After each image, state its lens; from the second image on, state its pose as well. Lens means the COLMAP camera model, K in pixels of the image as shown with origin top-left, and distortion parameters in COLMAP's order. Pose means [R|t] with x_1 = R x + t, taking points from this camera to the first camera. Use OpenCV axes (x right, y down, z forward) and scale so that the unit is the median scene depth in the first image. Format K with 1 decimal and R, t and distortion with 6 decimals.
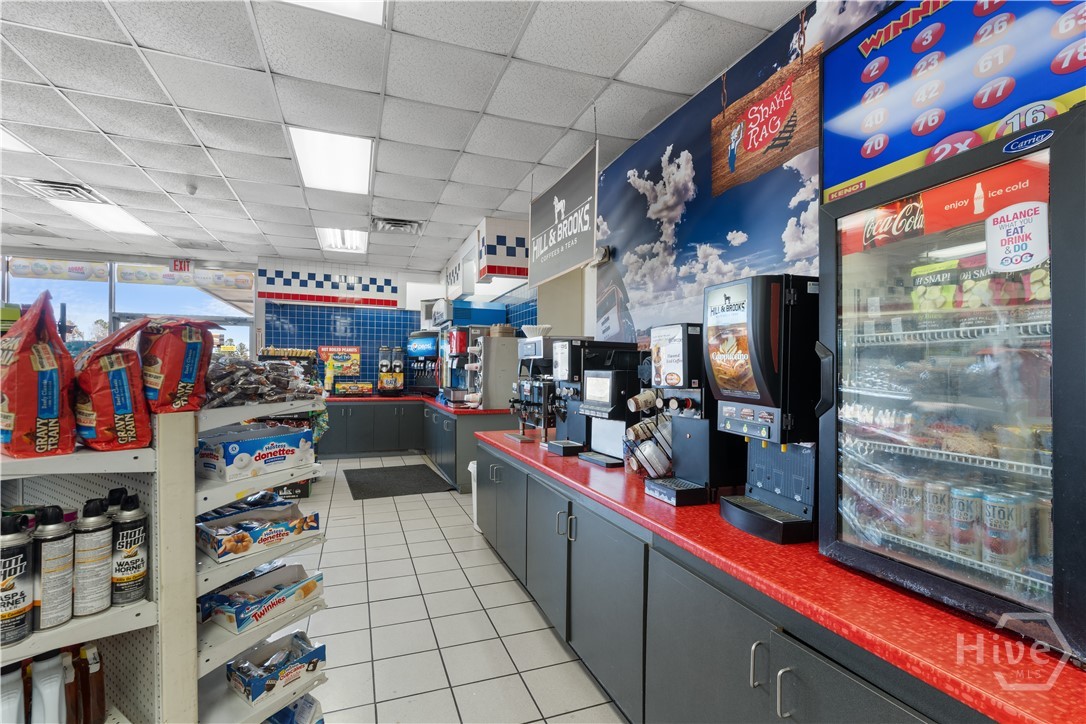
lens RADIAL K [[486.8, 0, 535.2], [0, 486.8, 370.1], [0, 0, 1]] dist [-0.000698, 0.000450]
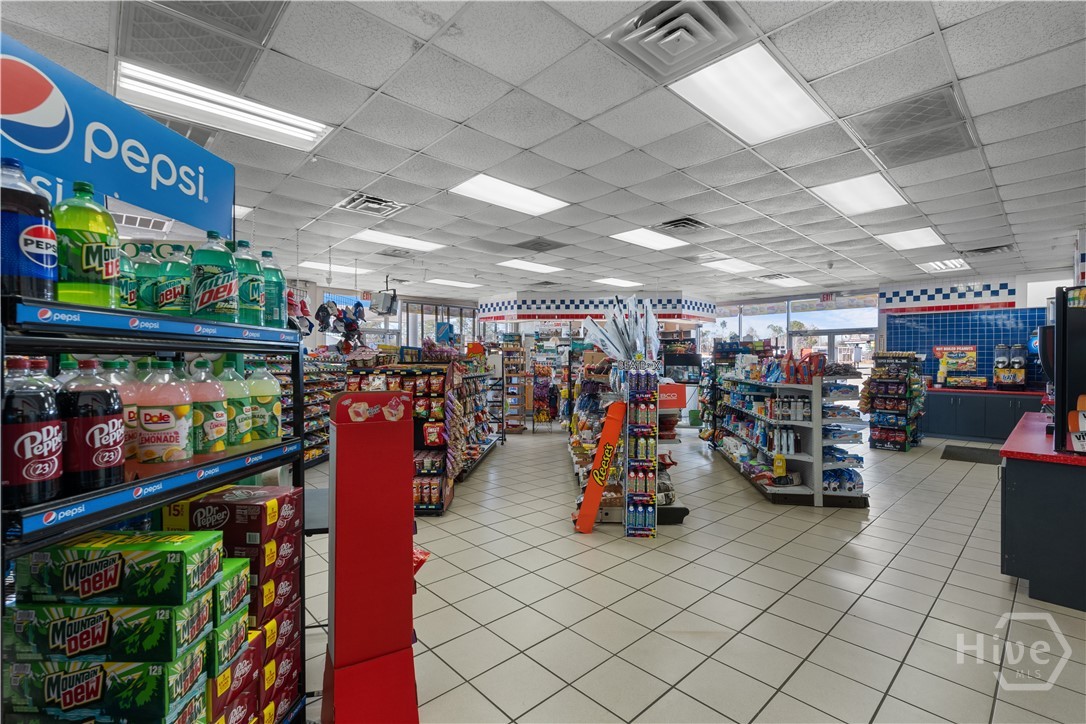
lens RADIAL K [[486.8, 0, 537.8], [0, 486.8, 364.4], [0, 0, 1]] dist [-0.000698, 0.000450]
pose [[0.385284, -0.001074, -0.922797, 0.323649], [-0.001760, 0.999997, -0.001899, -0.000171], [0.922796, 0.002356, 0.385281, -0.416256]]
